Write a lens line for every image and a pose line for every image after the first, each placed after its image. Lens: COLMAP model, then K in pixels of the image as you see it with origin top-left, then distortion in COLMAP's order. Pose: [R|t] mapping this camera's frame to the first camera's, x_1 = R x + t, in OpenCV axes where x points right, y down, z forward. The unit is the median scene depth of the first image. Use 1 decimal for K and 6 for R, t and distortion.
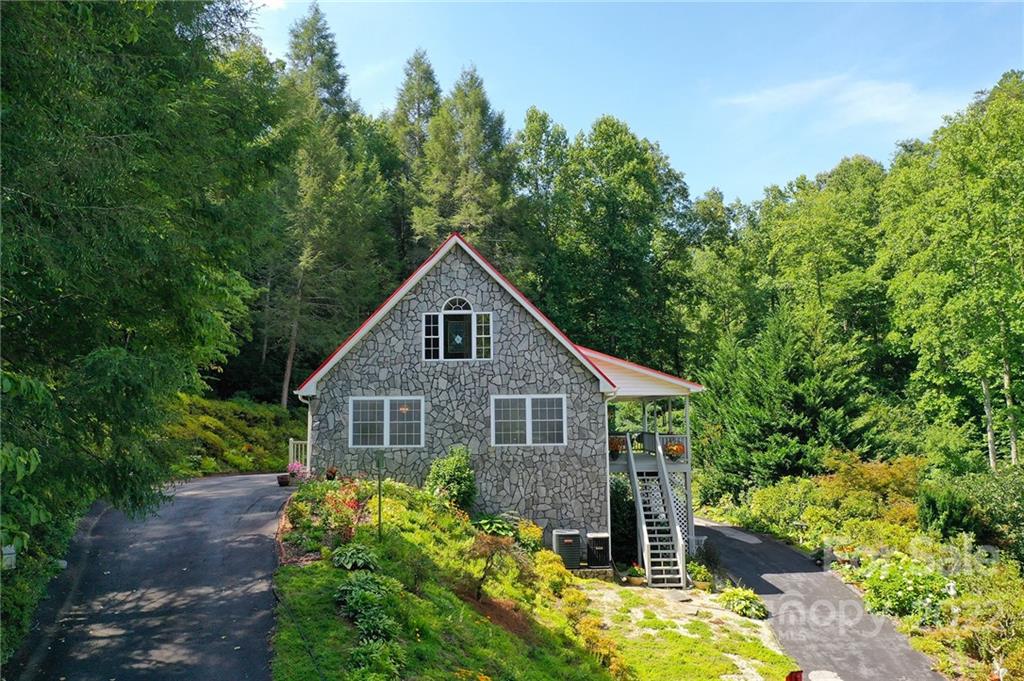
lens RADIAL K [[818.9, 0, 512.4], [0, 818.9, 339.3], [0, 0, 1]] dist [0.002685, 0.007332]
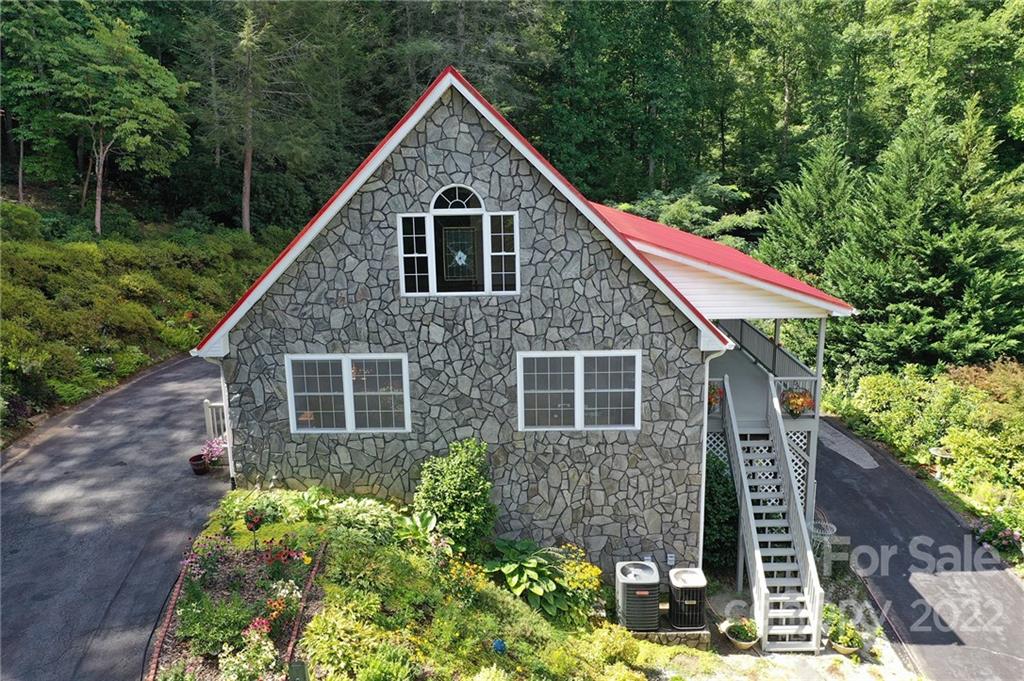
lens RADIAL K [[818.9, 0, 512.3], [0, 818.9, 342.5], [0, 0, 1]] dist [0.002685, 0.007332]
pose [[0.999854, -0.004308, -0.016564, -0.019633], [0.009460, 0.945627, 0.325116, -0.134323], [0.014263, -0.325225, 0.945529, 0.428090]]
